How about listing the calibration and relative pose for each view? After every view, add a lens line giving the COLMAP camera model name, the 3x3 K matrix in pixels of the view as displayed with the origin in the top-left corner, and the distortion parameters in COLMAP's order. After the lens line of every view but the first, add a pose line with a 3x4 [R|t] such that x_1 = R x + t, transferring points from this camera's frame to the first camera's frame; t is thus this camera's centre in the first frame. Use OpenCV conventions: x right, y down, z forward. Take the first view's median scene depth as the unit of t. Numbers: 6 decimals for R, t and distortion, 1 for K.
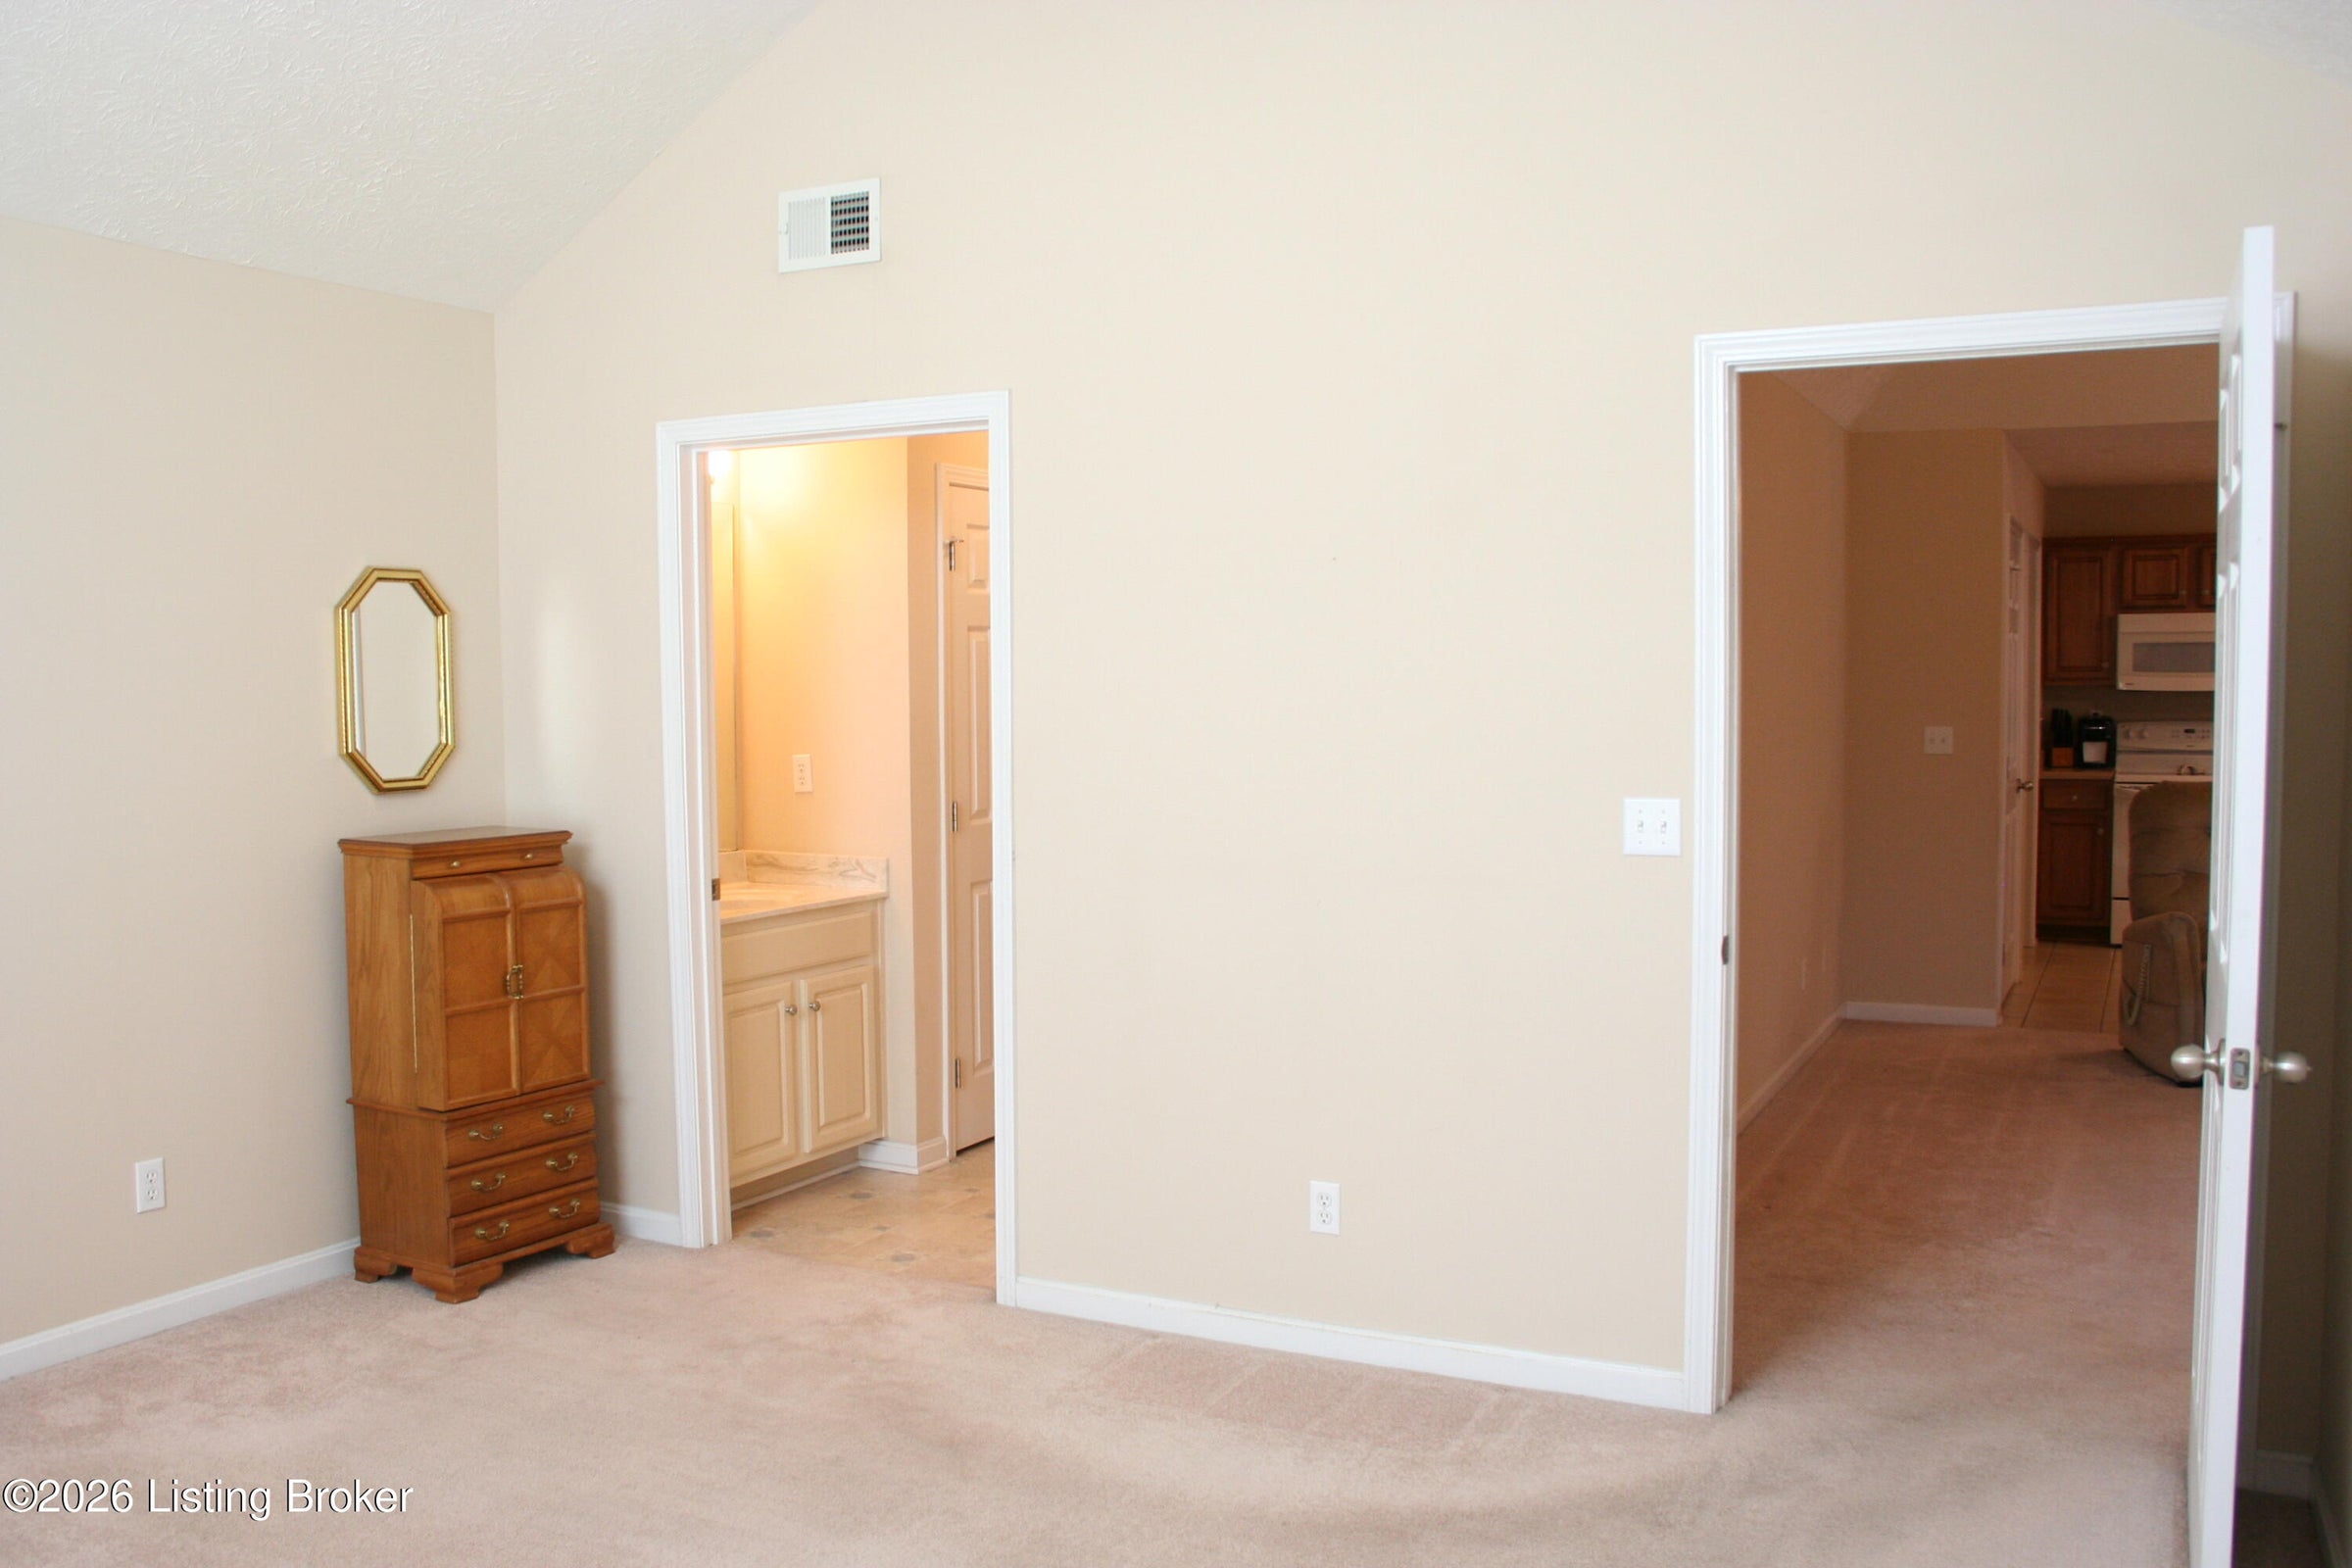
lens RADIAL K [[1977.5, 0, 1148.8], [0, 1977.5, 803.6], [0, 0, 1]] dist [-0.156942, 0.094328]
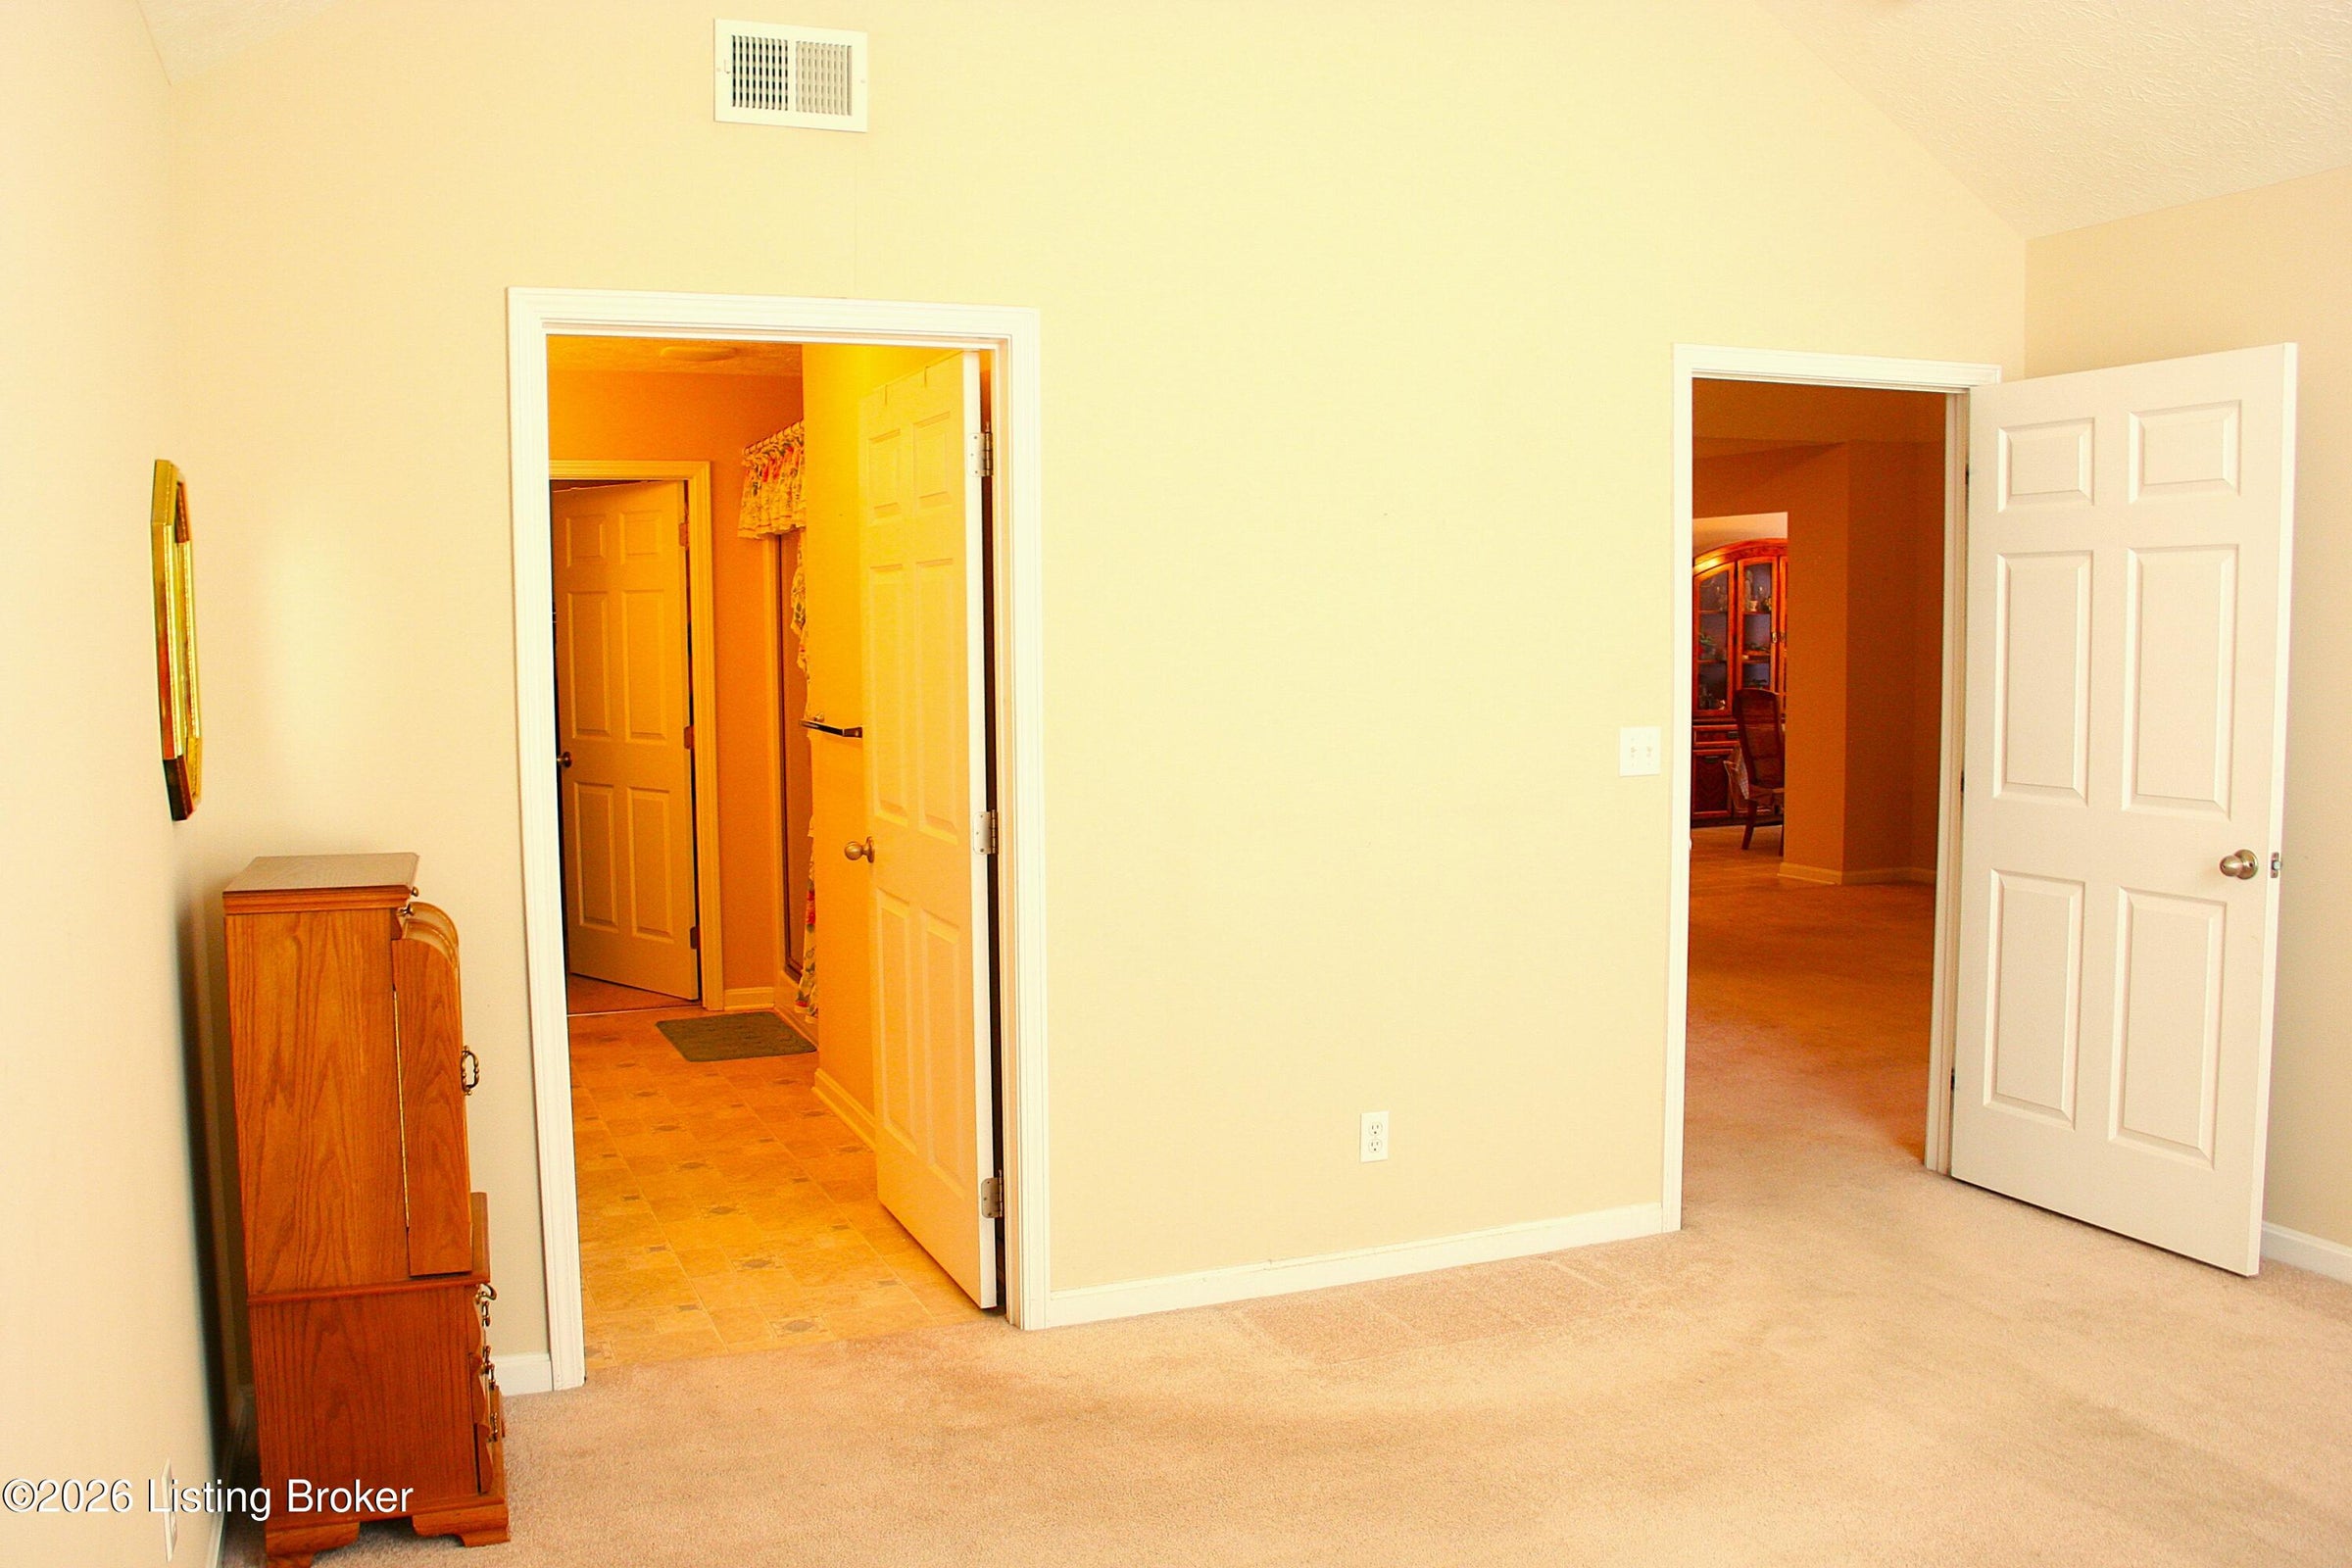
lens RADIAL K [[1977.5, 0, 1143.8], [0, 1977.5, 793.5], [0, 0, 1]] dist [-0.156942, 0.094328]
pose [[0.655731, -0.065063, 0.752186, -0.687282], [0.056306, 0.997720, 0.037216, -0.019806], [-0.752892, 0.017949, 0.657899, 0.360300]]
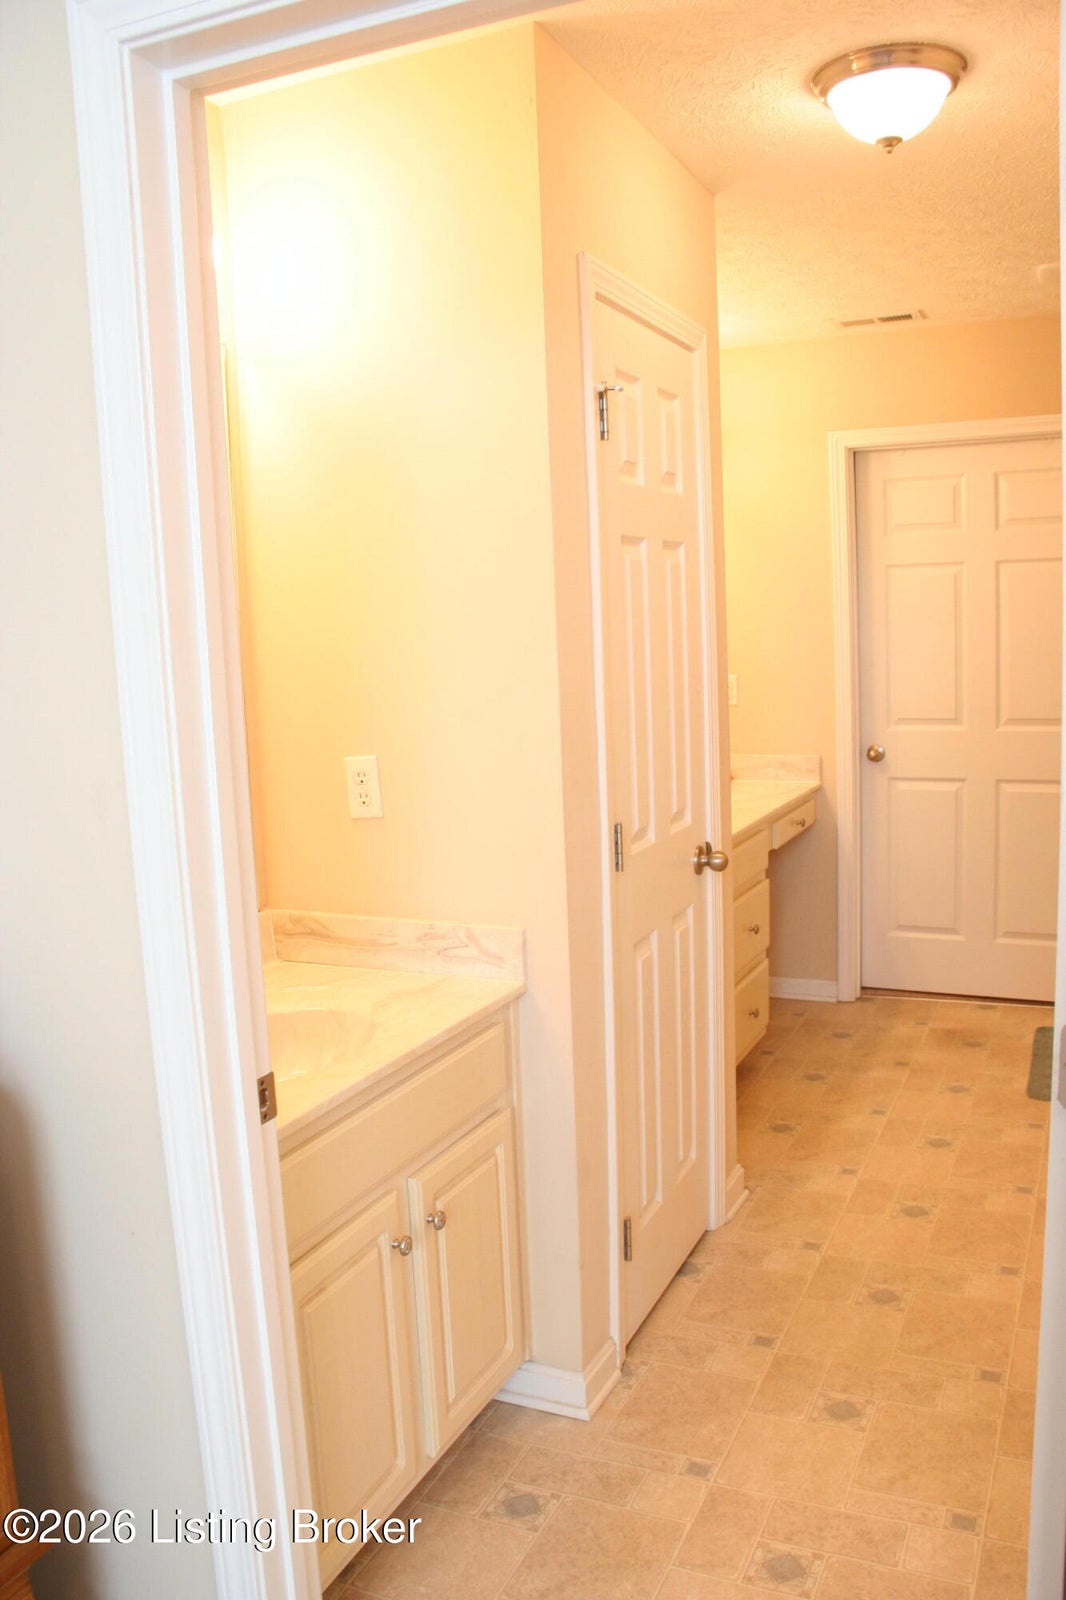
lens RADIAL K [[1345.3, 0, 538.9], [0, 1345.3, 828.7], [0, 0, 1]] dist [-0.156942, 0.094328]
pose [[0.997691, -0.042460, 0.053017, -0.185753], [0.037917, 0.995750, 0.083930, -0.045204], [-0.056355, -0.081726, 0.995060, 0.752590]]
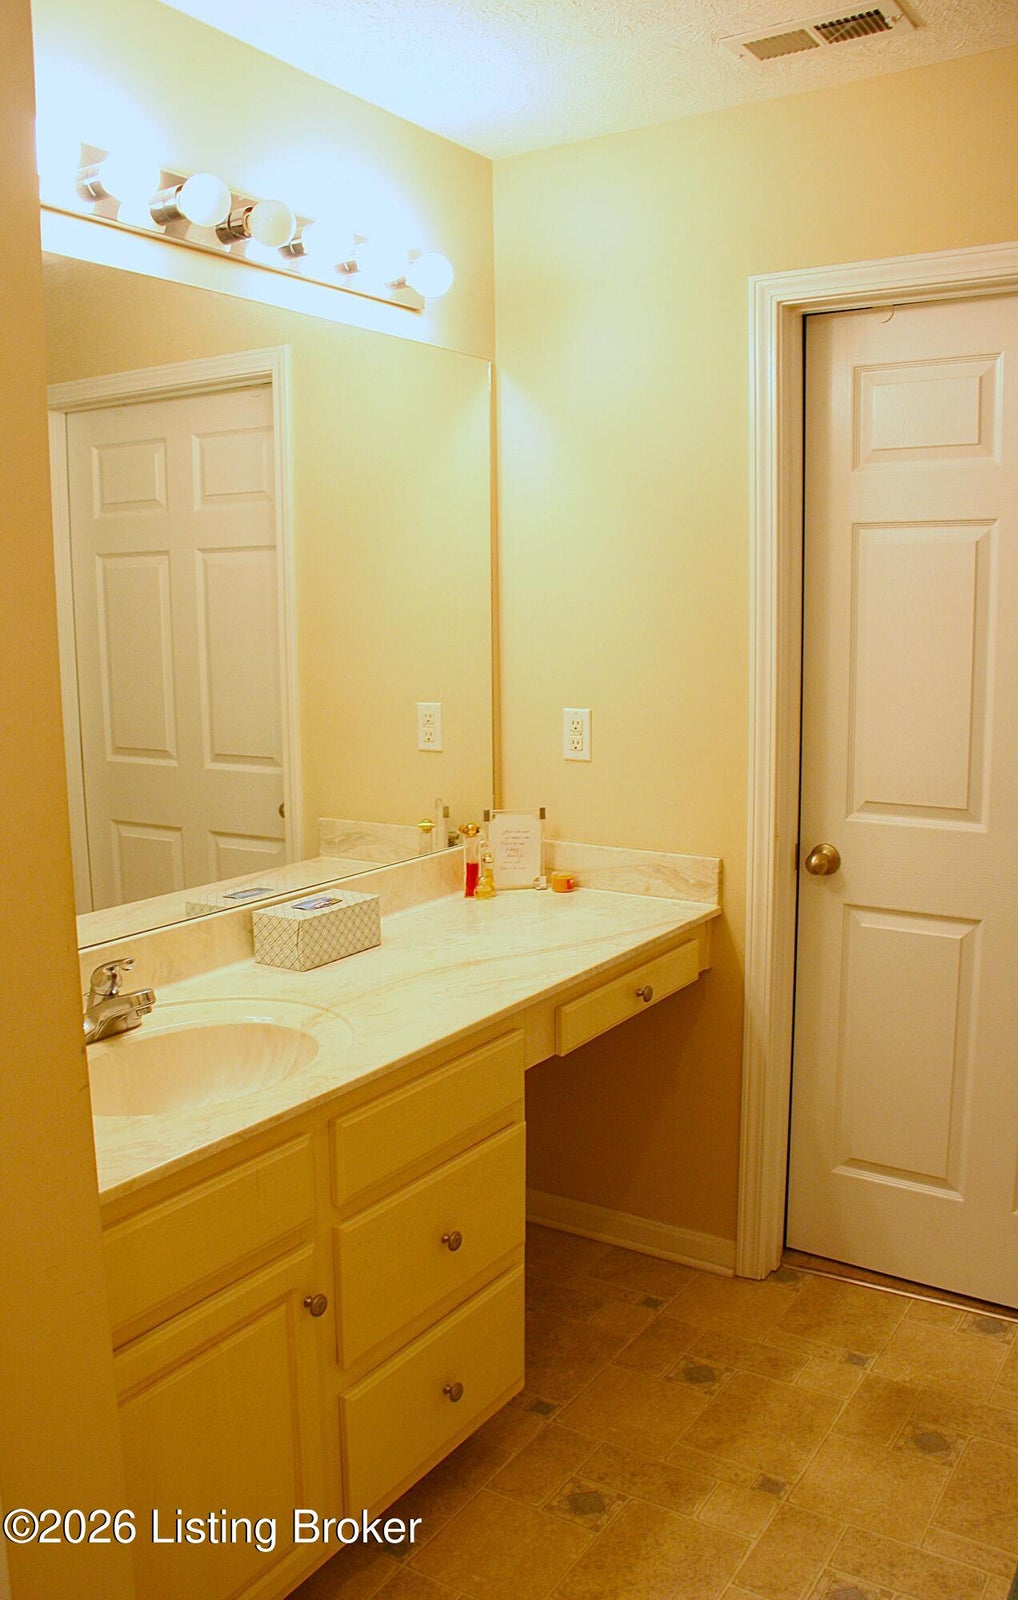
lens RADIAL K [[1349.8, 0, 472.2], [0, 1349.8, 840.3], [0, 0, 1]] dist [-0.118025, 0.053209]
pose [[0.993910, 0.012369, -0.109500, 0.053544], [-0.000282, 0.993963, 0.109716, -0.081310], [0.110196, -0.109017, 0.987913, 1.193176]]
